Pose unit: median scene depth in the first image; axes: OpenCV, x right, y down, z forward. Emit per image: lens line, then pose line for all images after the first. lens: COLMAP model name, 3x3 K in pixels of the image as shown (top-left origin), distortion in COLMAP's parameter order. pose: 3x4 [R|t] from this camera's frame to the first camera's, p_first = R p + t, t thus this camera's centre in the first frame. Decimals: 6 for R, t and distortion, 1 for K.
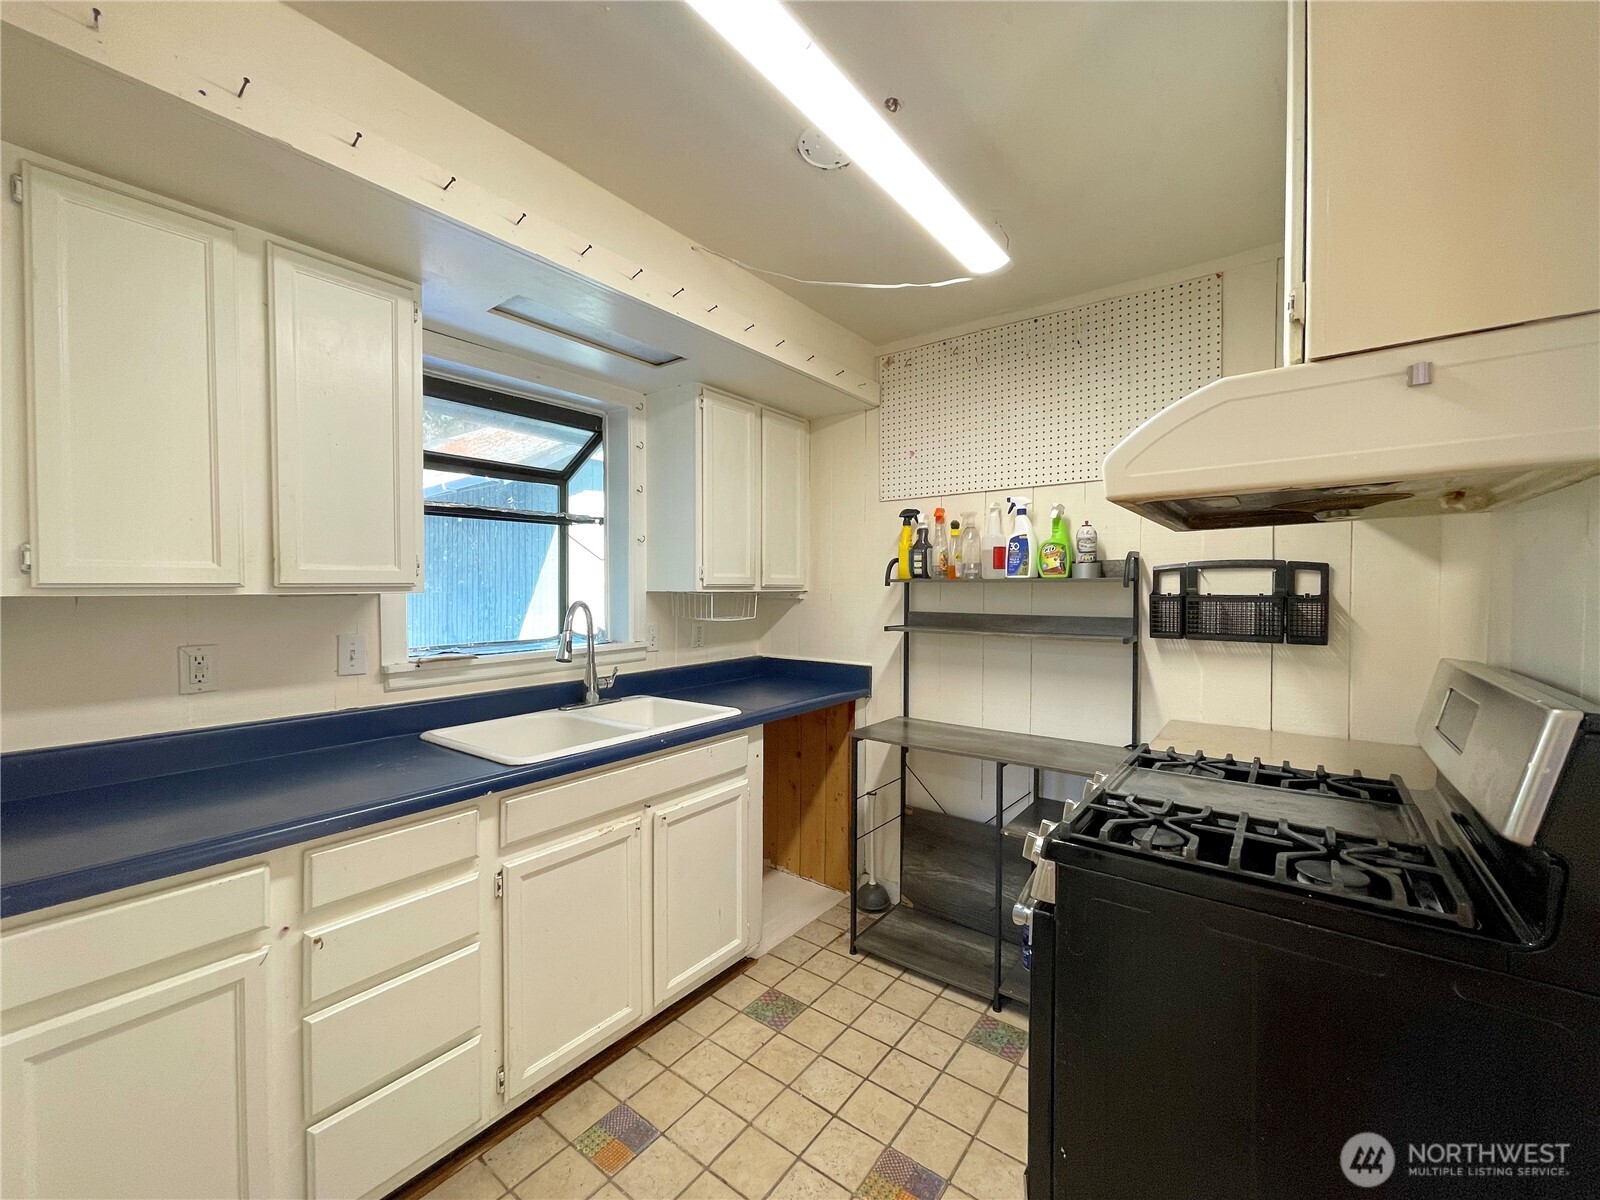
lens RADIAL K [[646.5, 0, 795.9], [0, 646.5, 597.2], [0, 0, 1]] dist [-0.002935, 0.000888]
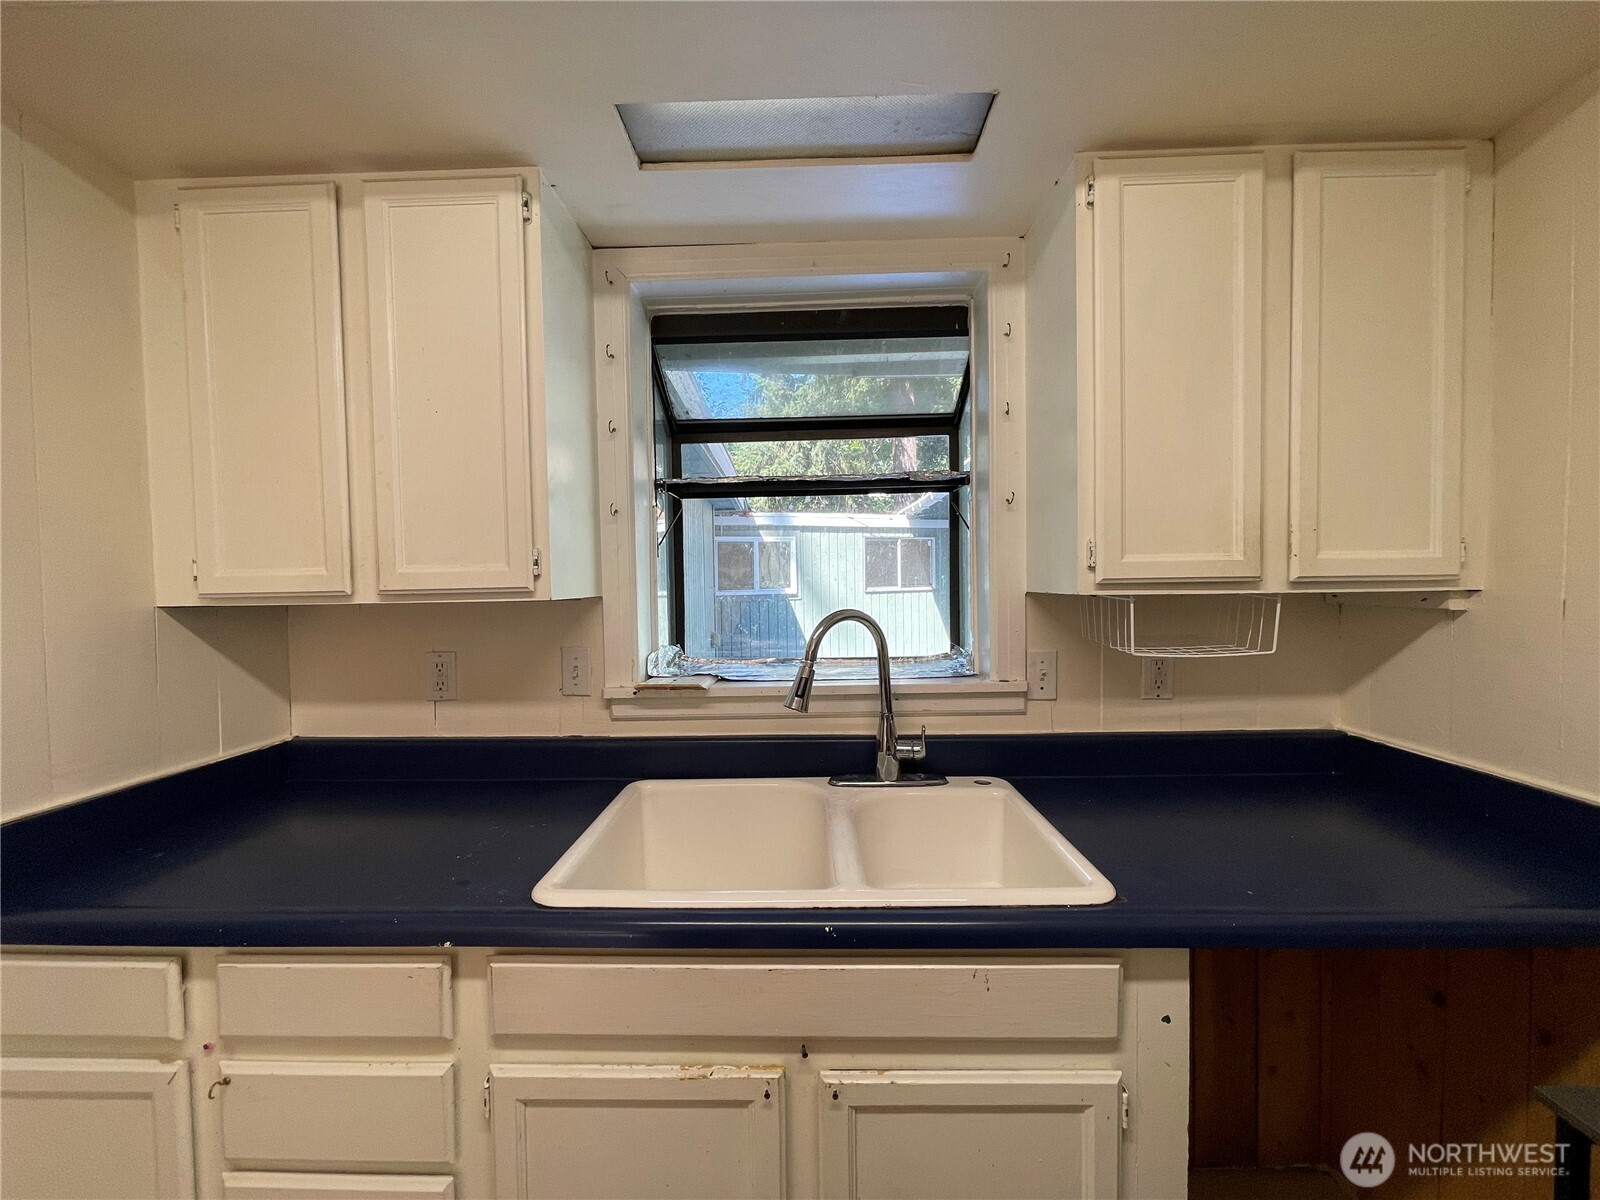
lens RADIAL K [[646.5, 0, 789.4], [0, 646.5, 598.1], [0, 0, 1]] dist [-0.002935, 0.000888]
pose [[0.584038, 0.013524, -0.811614, 0.120260], [0.001872, 0.999836, 0.018008, -0.016157], [0.811724, -0.012036, 0.583917, 0.590126]]
